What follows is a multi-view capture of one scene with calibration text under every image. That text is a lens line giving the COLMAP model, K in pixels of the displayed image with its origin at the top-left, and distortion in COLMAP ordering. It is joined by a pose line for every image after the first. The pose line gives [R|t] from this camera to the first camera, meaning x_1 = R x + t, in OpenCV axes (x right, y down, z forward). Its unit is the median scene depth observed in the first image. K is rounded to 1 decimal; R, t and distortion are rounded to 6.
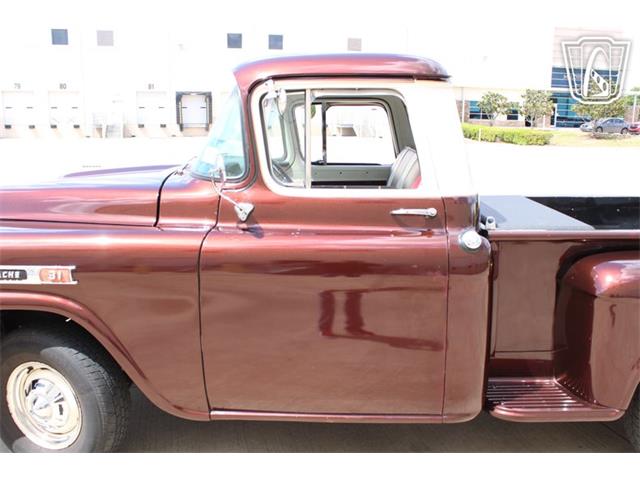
lens RADIAL K [[607.1, 0, 309.6], [0, 607.1, 266.3], [0, 0, 1]] dist [-0.081455, 0.000000]
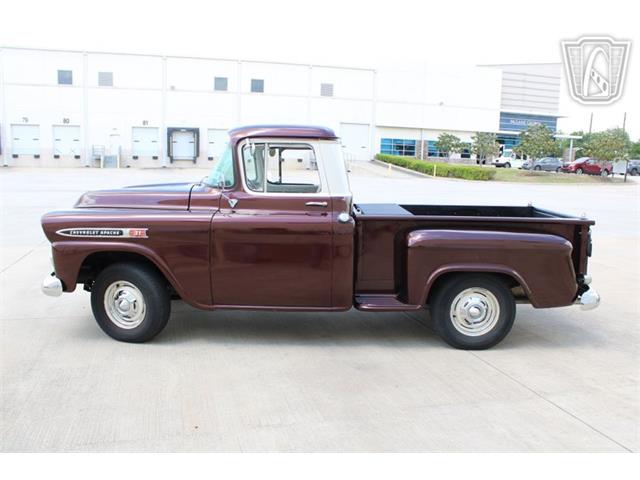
lens RADIAL K [[566.3, 0, 295.4], [0, 566.3, 254.7], [0, 0, 1]] dist [-0.132547, 0.075119]
pose [[0.999764, 0.015123, 0.015573, 0.068529], [-0.014125, 0.997957, -0.062316, 0.185011], [-0.016484, 0.062081, 0.997935, -0.819763]]
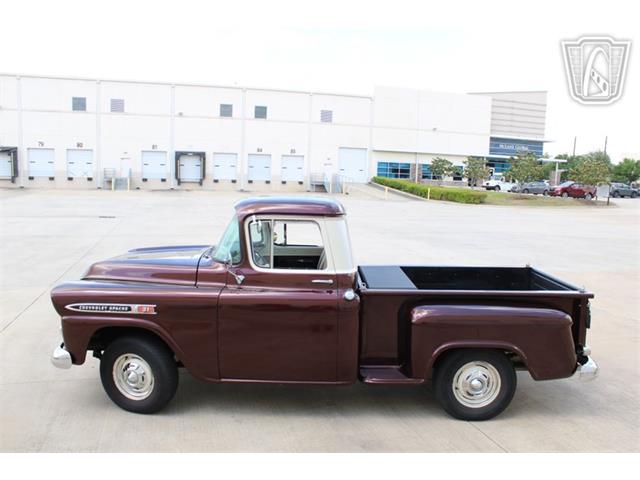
lens RADIAL K [[538.5, 0, 300.1], [0, 538.5, 251.2], [0, 0, 1]] dist [-0.146393, 0.088891]
pose [[0.999628, 0.016089, 0.022031, 0.050652], [-0.013895, 0.995251, -0.096349, -0.013482], [-0.023477, 0.096007, 0.995104, -0.772638]]
